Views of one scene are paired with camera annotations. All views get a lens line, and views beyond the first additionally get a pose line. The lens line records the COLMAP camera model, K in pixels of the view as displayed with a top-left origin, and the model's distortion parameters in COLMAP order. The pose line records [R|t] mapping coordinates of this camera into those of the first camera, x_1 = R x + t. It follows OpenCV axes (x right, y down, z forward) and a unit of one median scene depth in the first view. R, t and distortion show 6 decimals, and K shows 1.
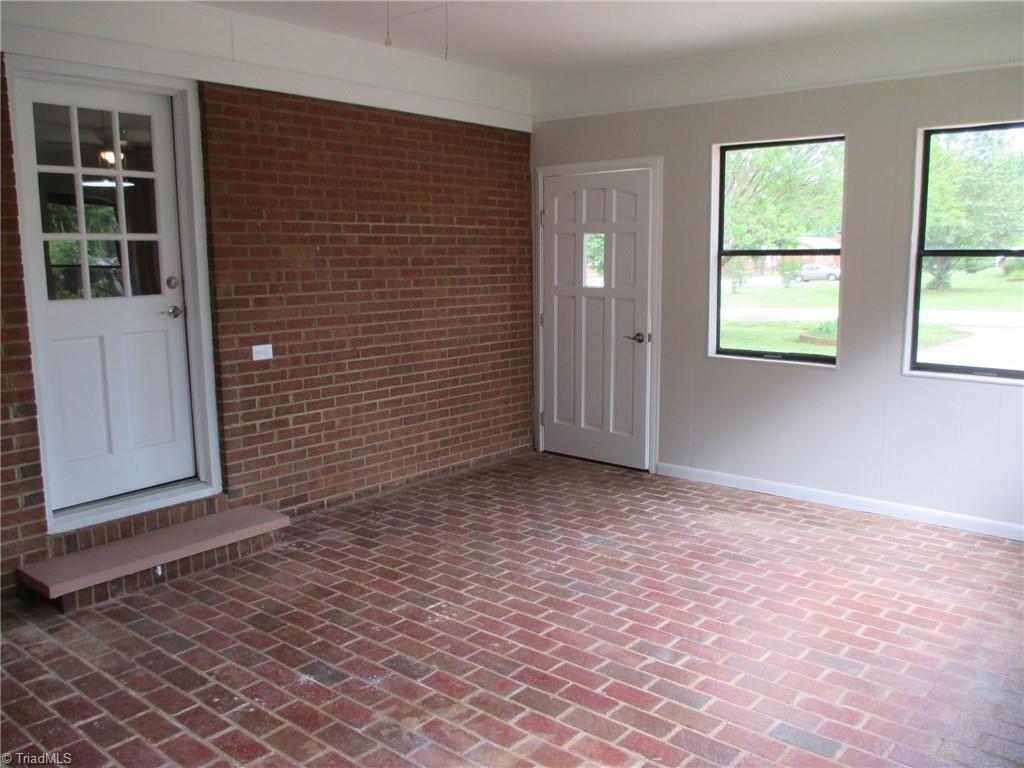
lens RADIAL K [[857.2, 0, 511.1], [0, 857.2, 383.7], [0, 0, 1]] dist [-0.011518, 0.014074]
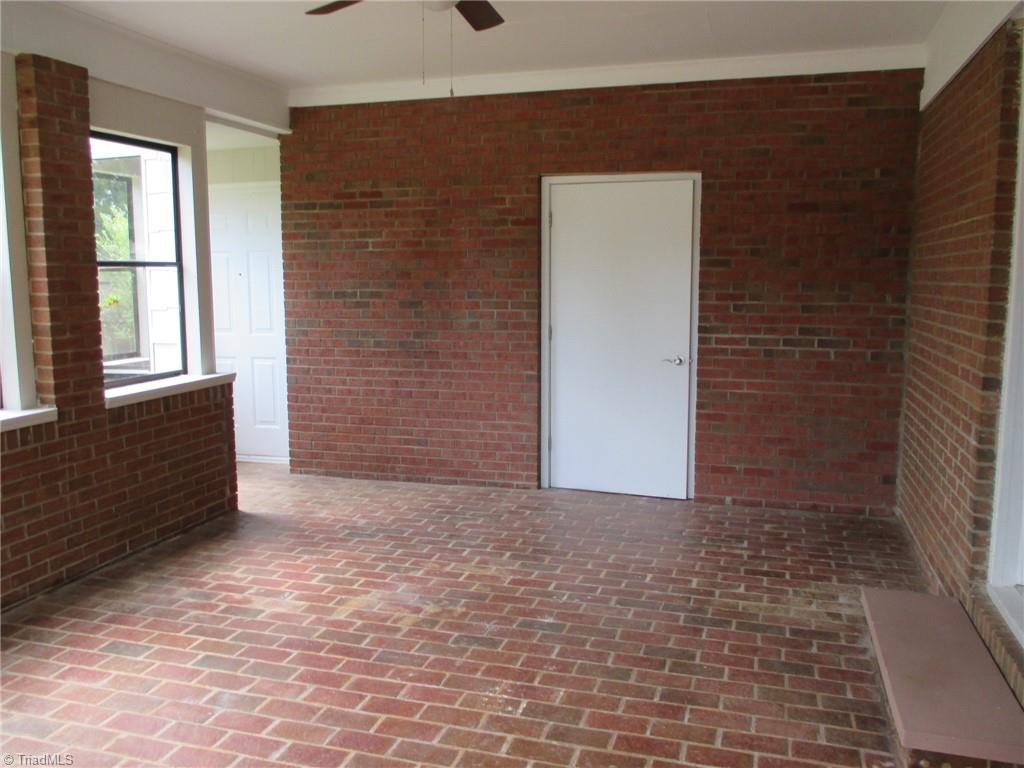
lens RADIAL K [[857.2, 0, 511.3], [0, 857.2, 383.0], [0, 0, 1]] dist [-0.011518, 0.014074]
pose [[-0.918951, 0.069572, -0.388187, 0.228364], [-0.039074, 0.963411, 0.265165, -0.263756], [0.392431, 0.258842, -0.882609, 1.815947]]
